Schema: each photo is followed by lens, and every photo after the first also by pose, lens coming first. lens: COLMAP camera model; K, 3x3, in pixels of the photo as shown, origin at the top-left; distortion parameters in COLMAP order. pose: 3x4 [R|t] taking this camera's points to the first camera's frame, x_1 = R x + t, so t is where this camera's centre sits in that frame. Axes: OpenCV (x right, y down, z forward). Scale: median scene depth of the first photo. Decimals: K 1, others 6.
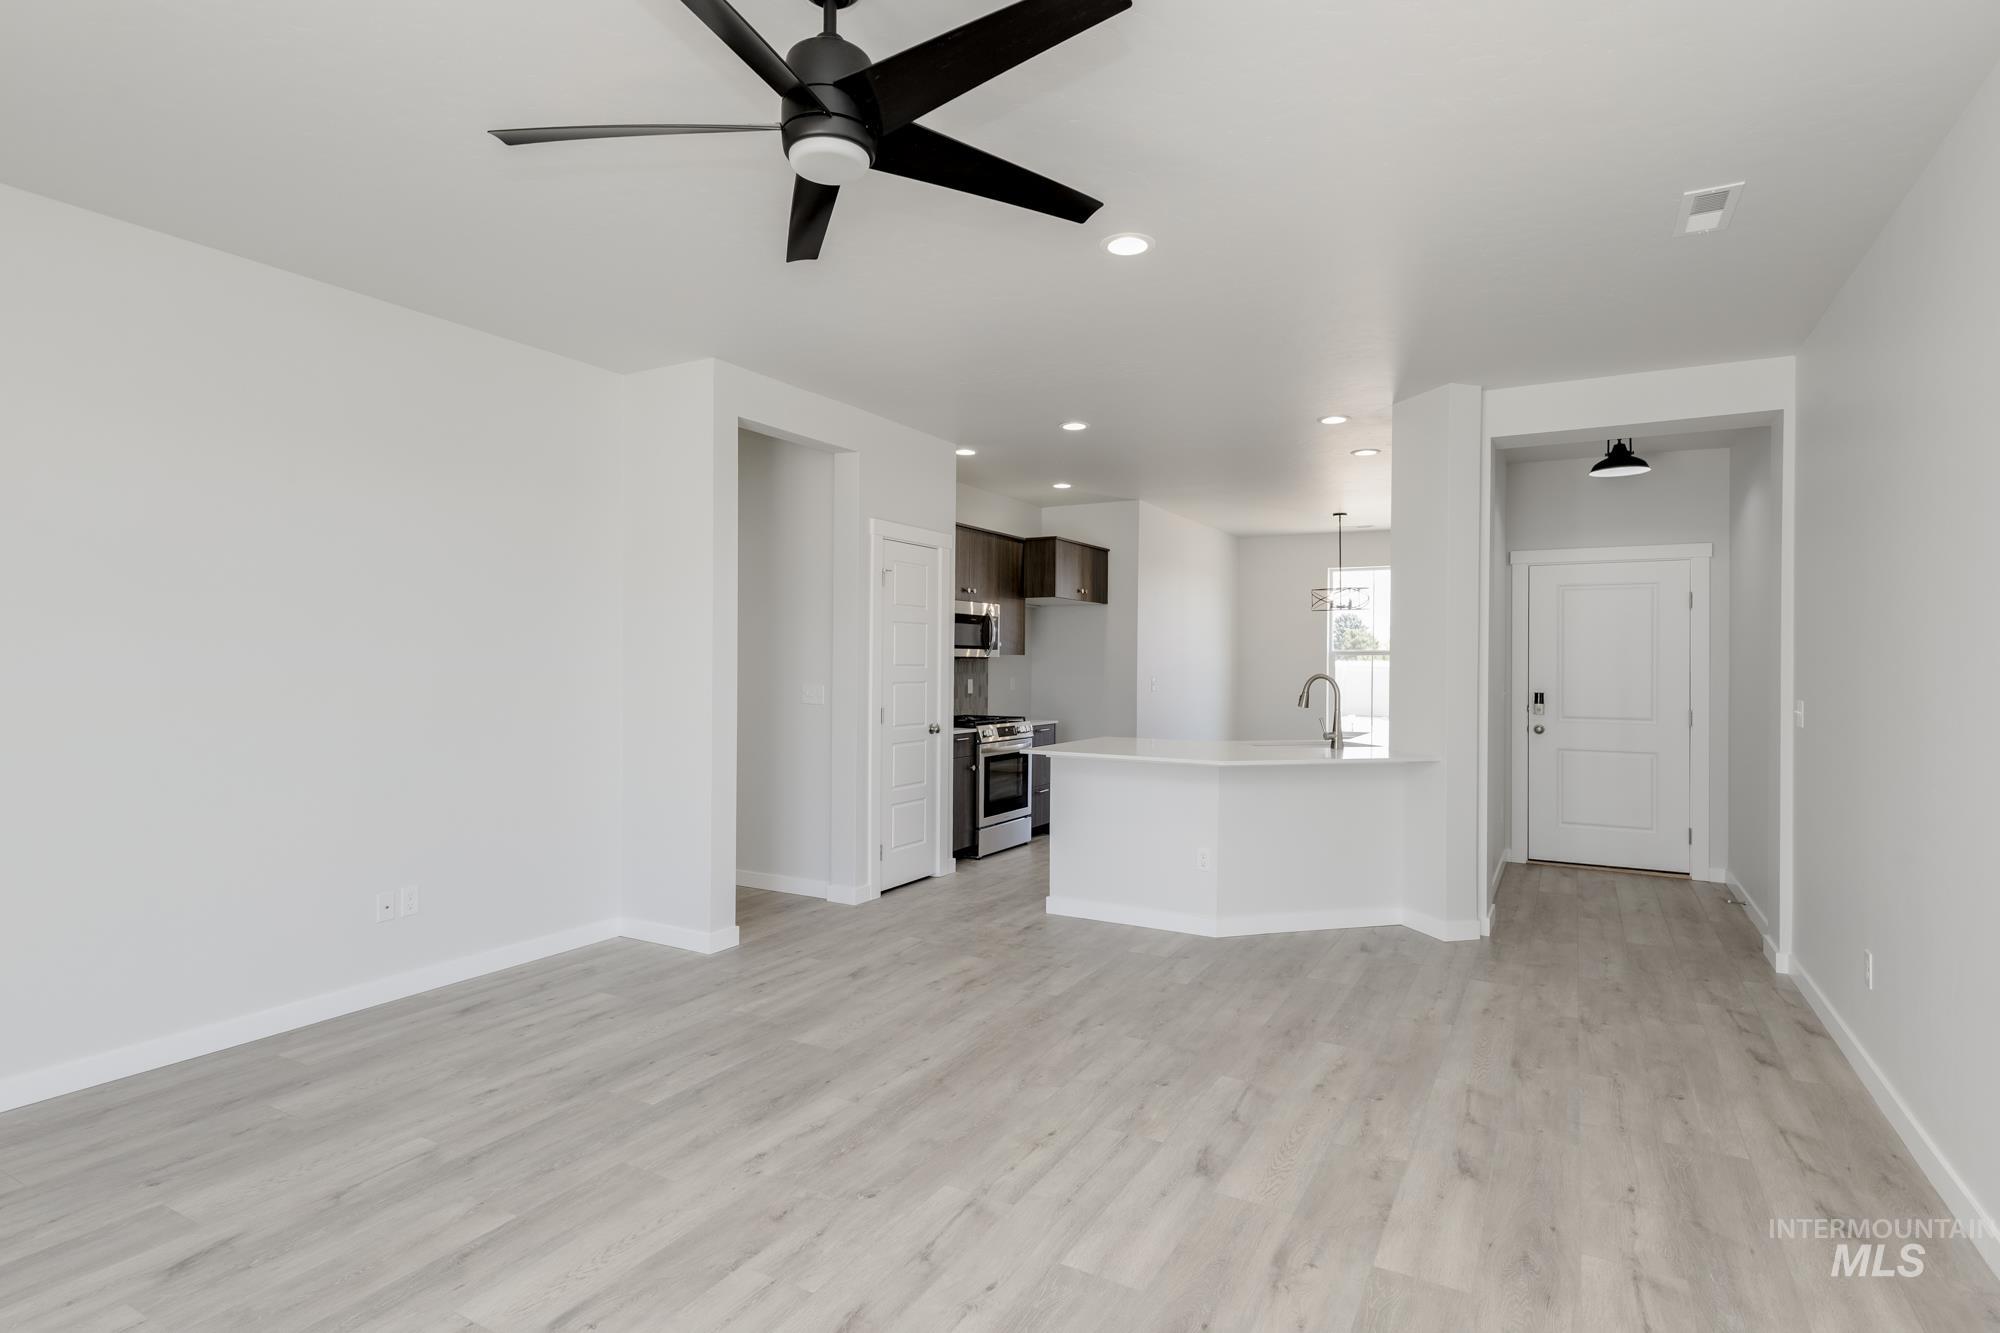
lens RADIAL K [[996.4, 0, 1000.0], [0, 996.4, 666.5], [0, 0, 1]] dist [0.016503, -0.000817]
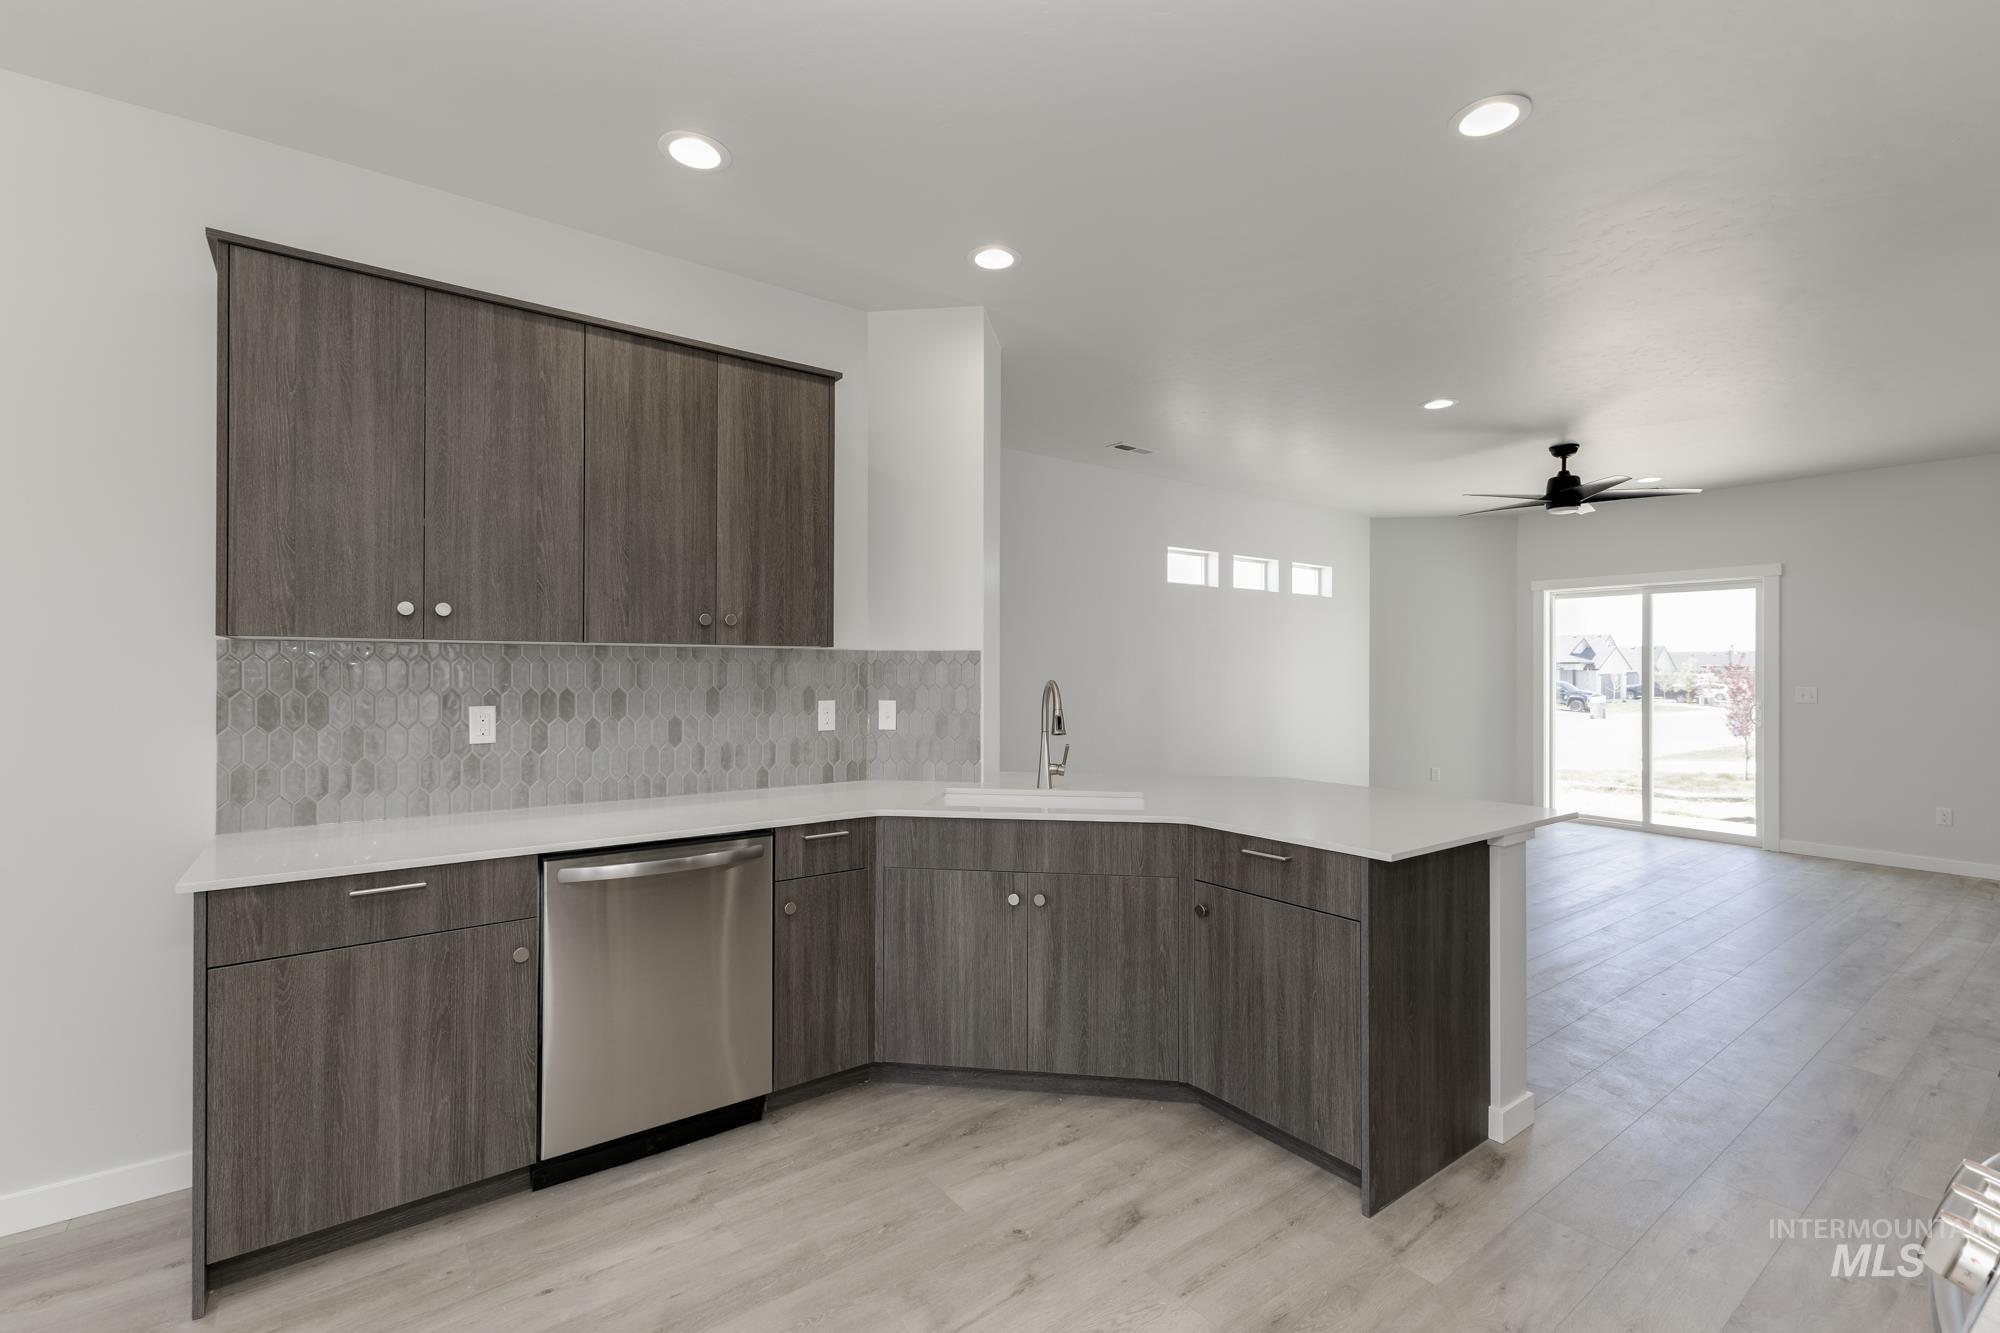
lens RADIAL K [[876.9, 0, 999.7], [0, 876.9, 662.8], [0, 0, 1]] dist [0.010657, 0.000014]
pose [[-0.917285, -0.005537, 0.398192, 0.151136], [-0.005807, 0.999983, 0.000530, -0.007900], [-0.398188, -0.001826, -0.917302, 1.910679]]
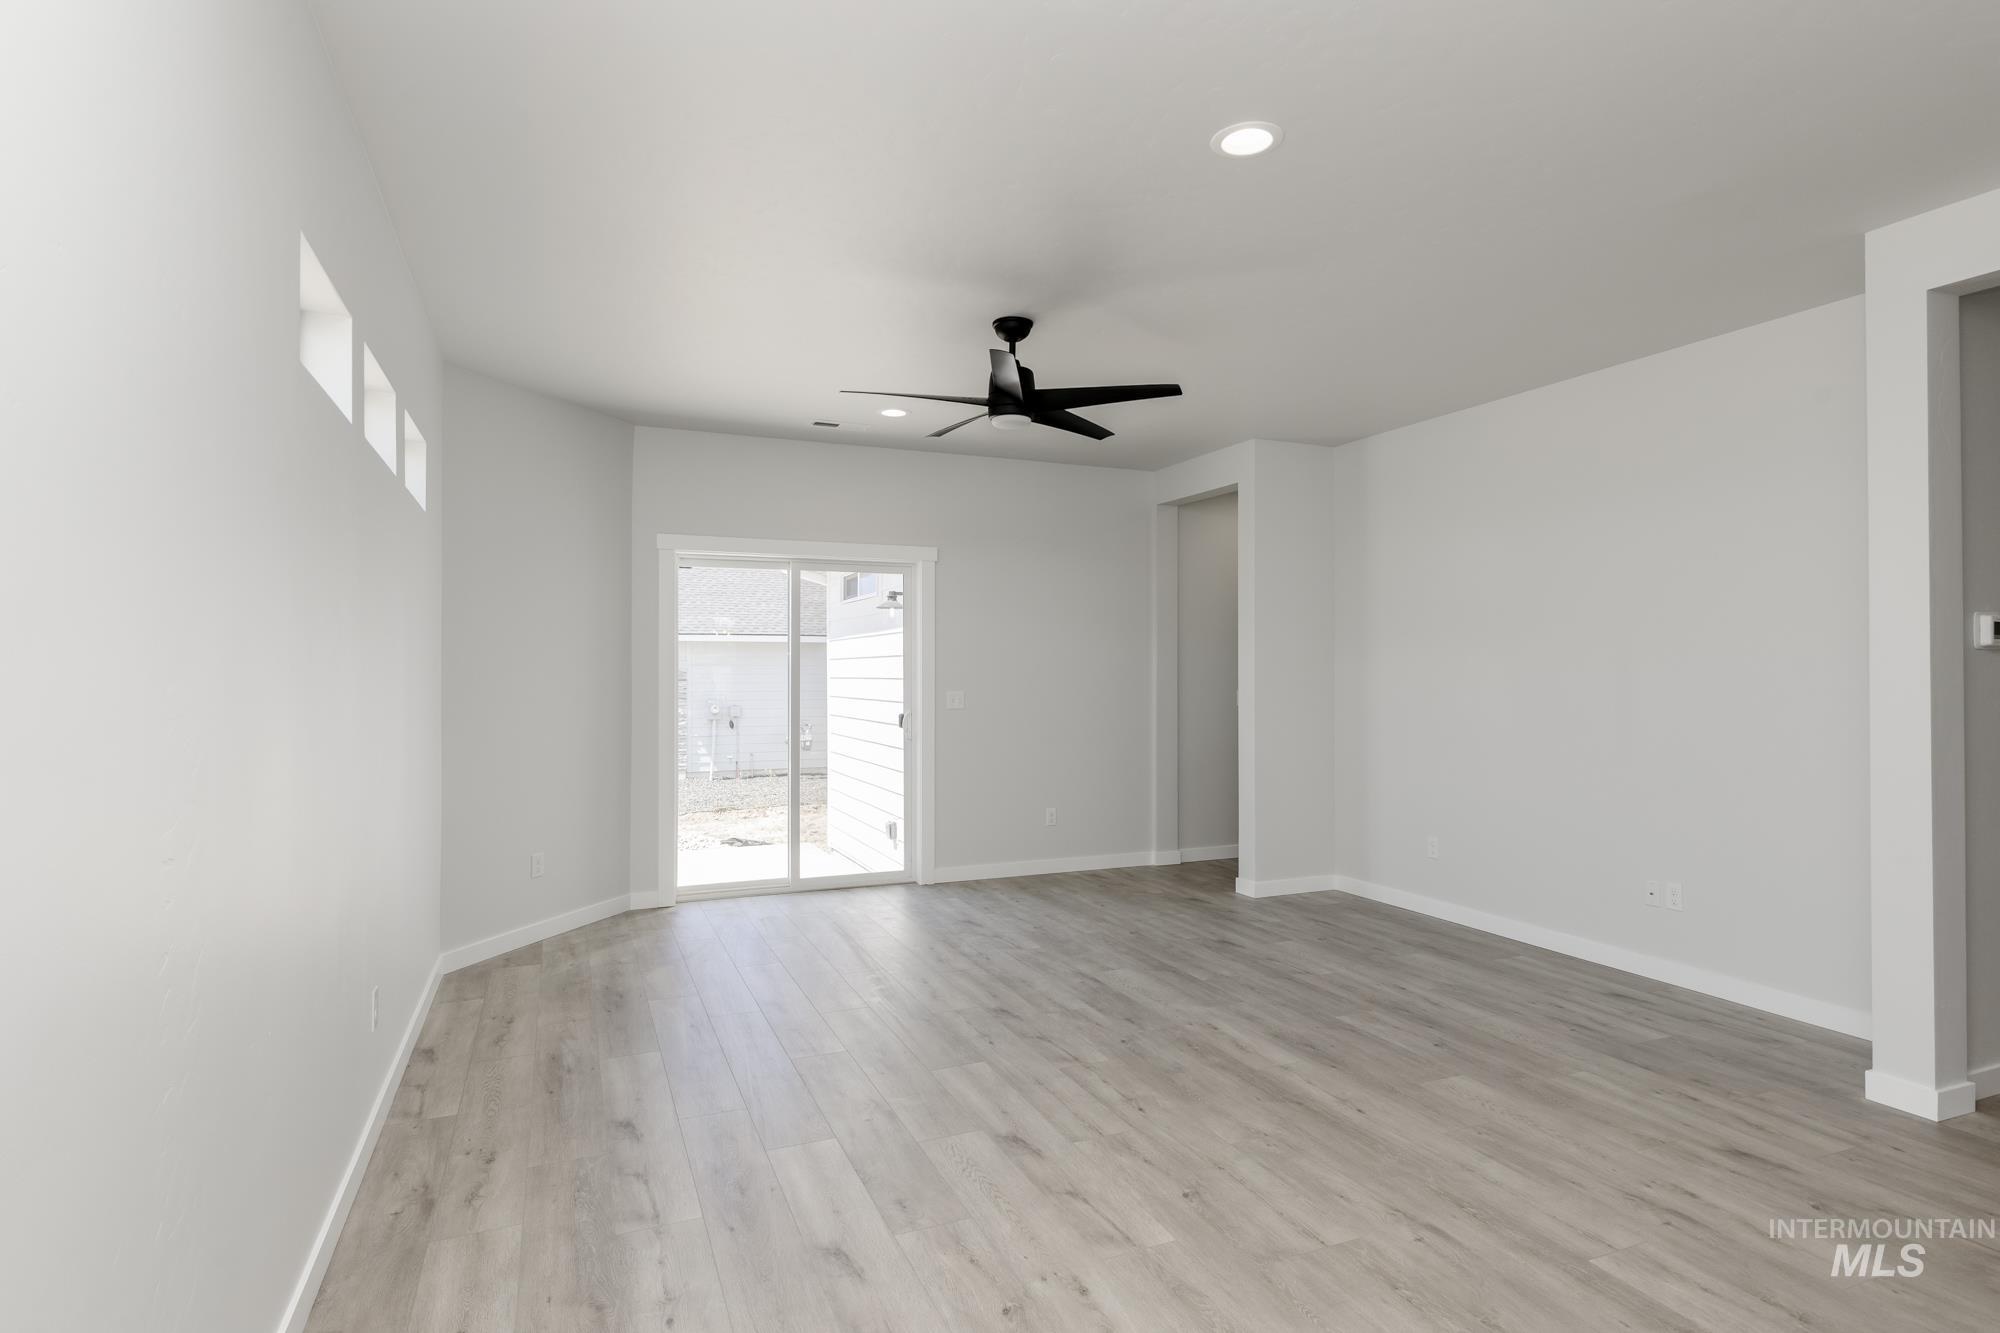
lens RADIAL K [[1026.9, 0, 1008.2], [0, 1026.9, 660.5], [0, 0, 1]] dist [0.014294, -0.000456]
pose [[-0.596355, -0.016991, -0.802541, 0.661560], [-0.007369, 0.999850, -0.015692, 0.004561], [0.802687, -0.003444, -0.596390, 0.995466]]
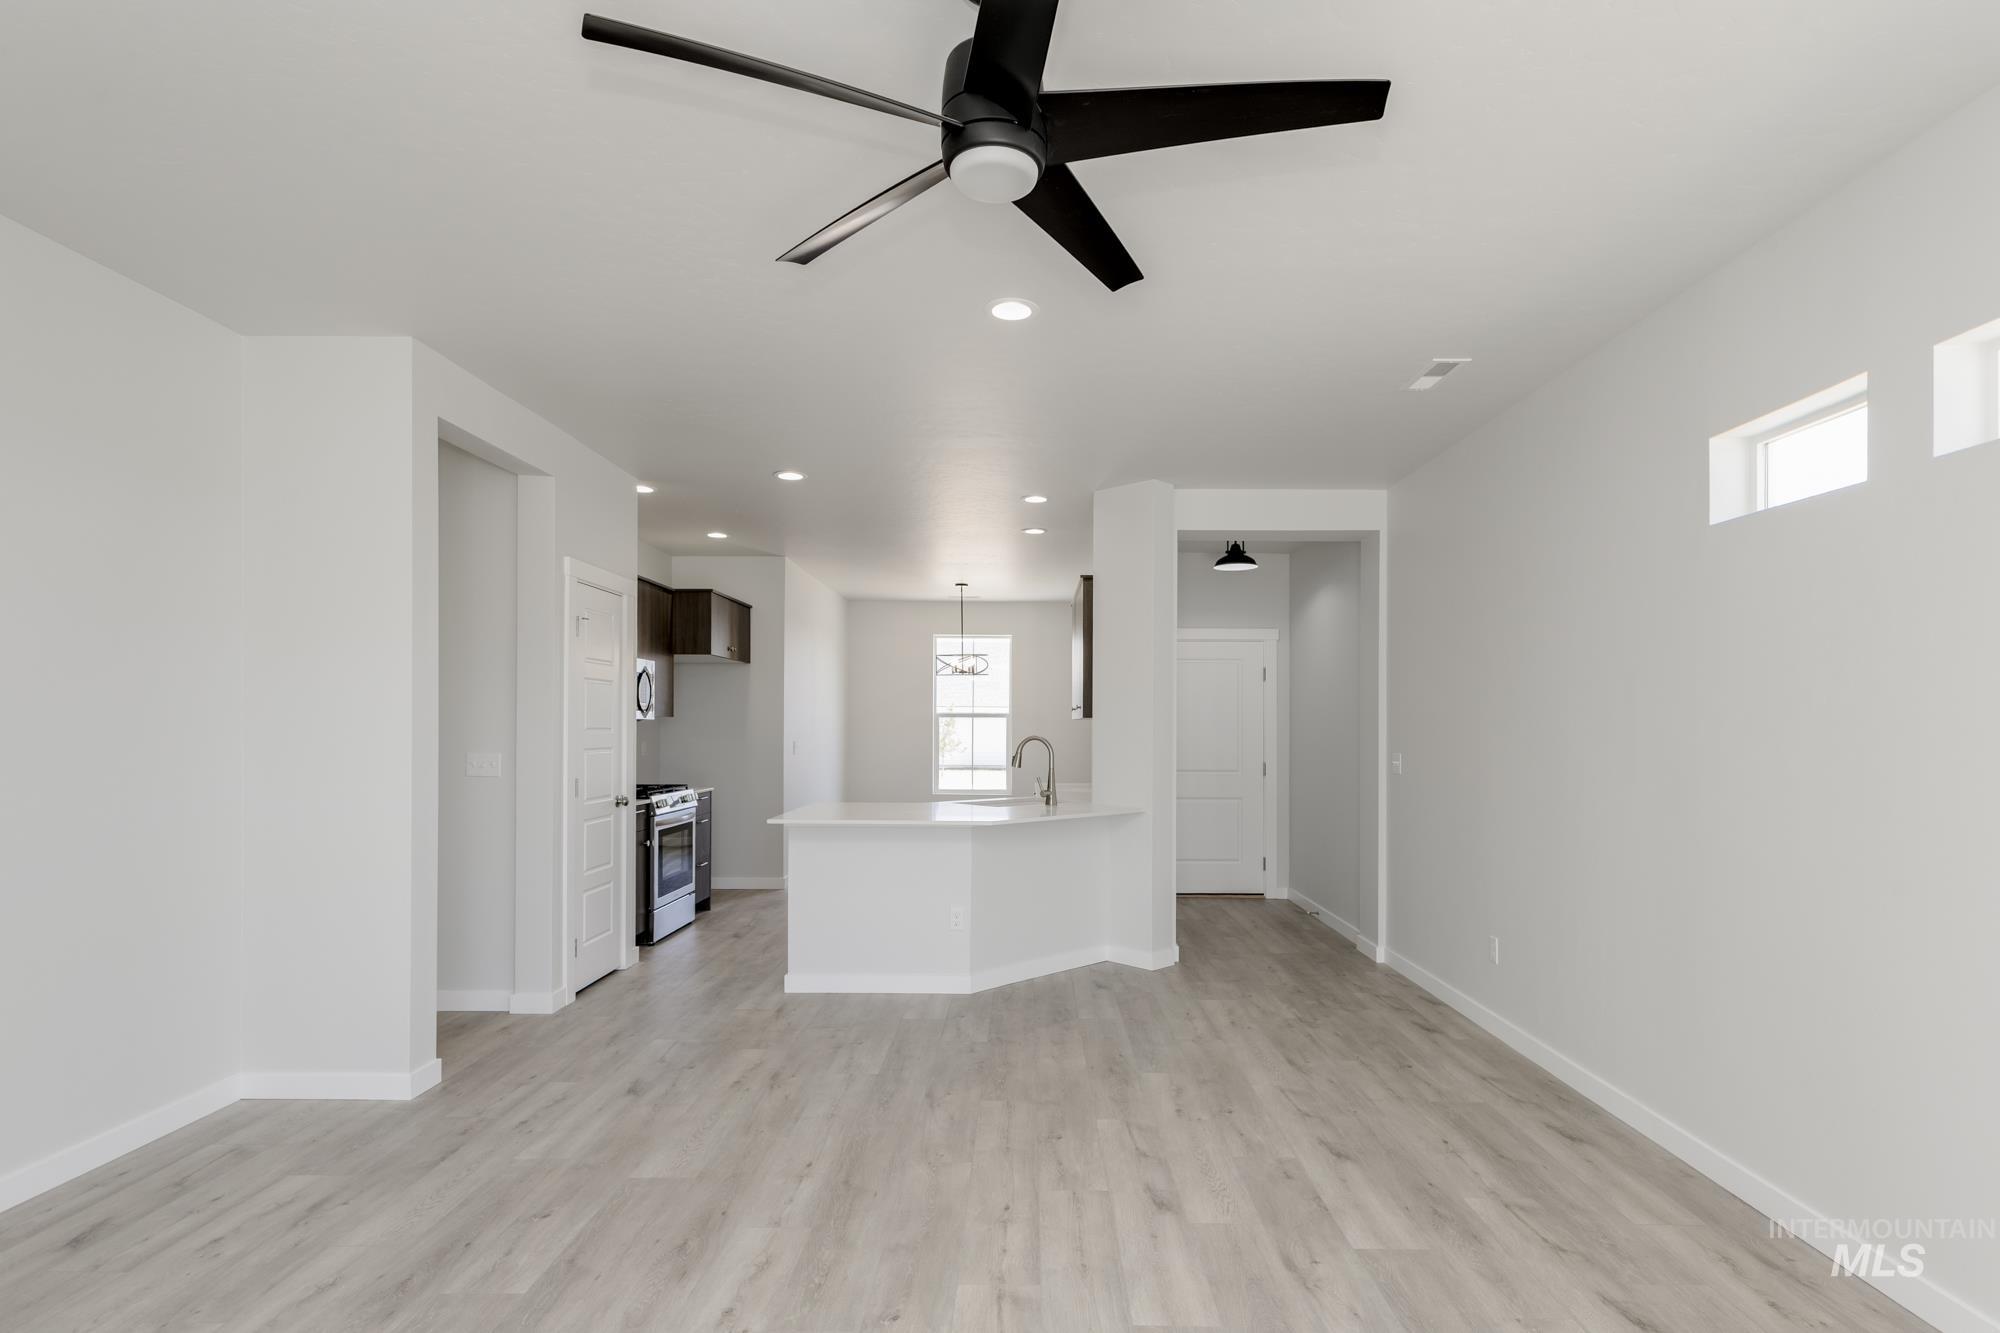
lens RADIAL K [[1002.2, 0, 1003.8], [0, 1002.2, 724.6], [0, 0, 1]] dist [0.015907, -0.000516]
pose [[0.879185, -0.001545, 0.476479, -0.270197], [0.003352, 0.999990, -0.002943, -0.001323], [-0.476469, 0.004184, 0.879181, 0.087559]]
